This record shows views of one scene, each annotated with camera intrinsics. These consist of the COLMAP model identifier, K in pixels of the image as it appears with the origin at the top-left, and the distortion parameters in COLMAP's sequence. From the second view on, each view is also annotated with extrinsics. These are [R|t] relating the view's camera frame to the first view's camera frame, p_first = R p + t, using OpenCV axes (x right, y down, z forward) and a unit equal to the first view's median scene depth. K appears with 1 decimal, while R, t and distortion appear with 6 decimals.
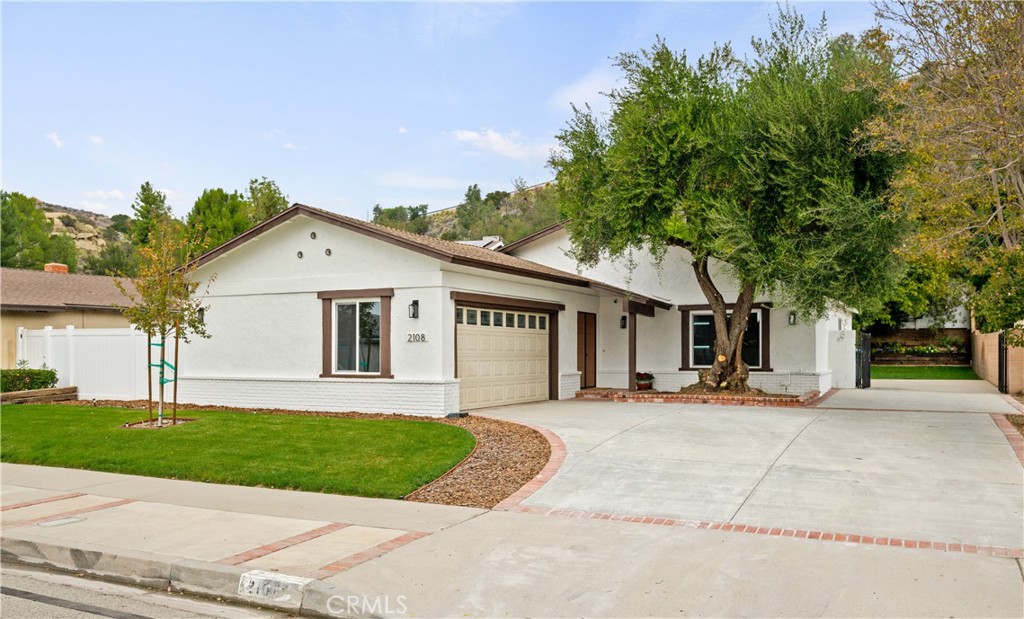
lens RADIAL K [[778.5, 0, 505.1], [0, 778.5, 354.1], [0, 0, 1]] dist [0.002435, 0.001126]
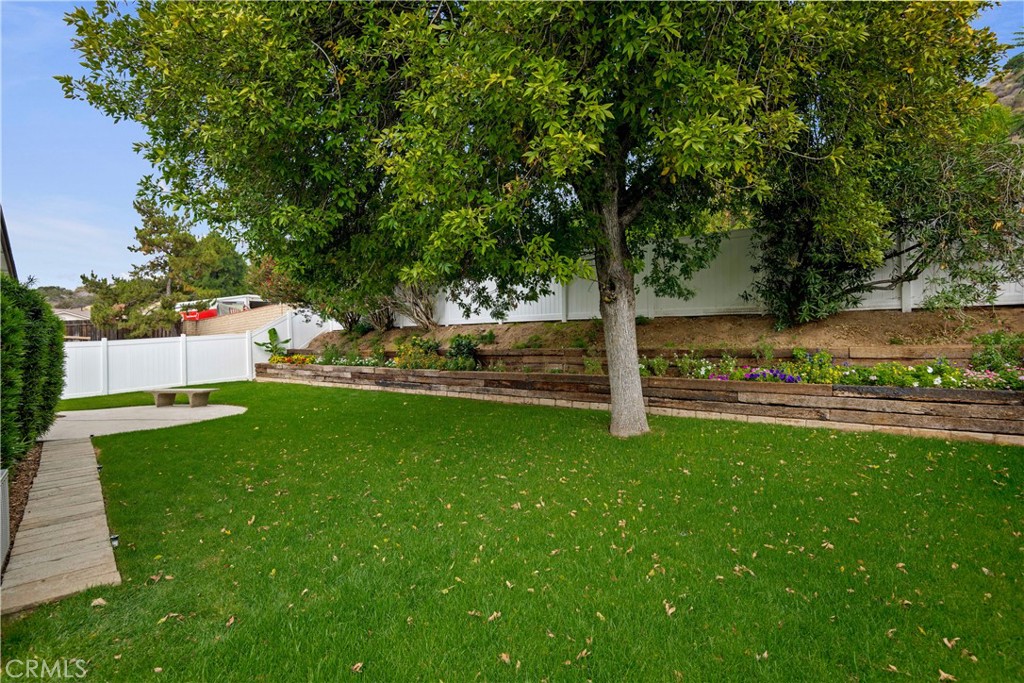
lens RADIAL K [[467.7, 0, 515.3], [0, 467.7, 340.3], [0, 0, 1]] dist [-0.003198, -0.000190]
pose [[0.941785, -0.004865, -0.336181, 0.453257], [0.000444, 0.999912, -0.013226, -0.016474], [0.336216, 0.012307, 0.941705, 0.775128]]
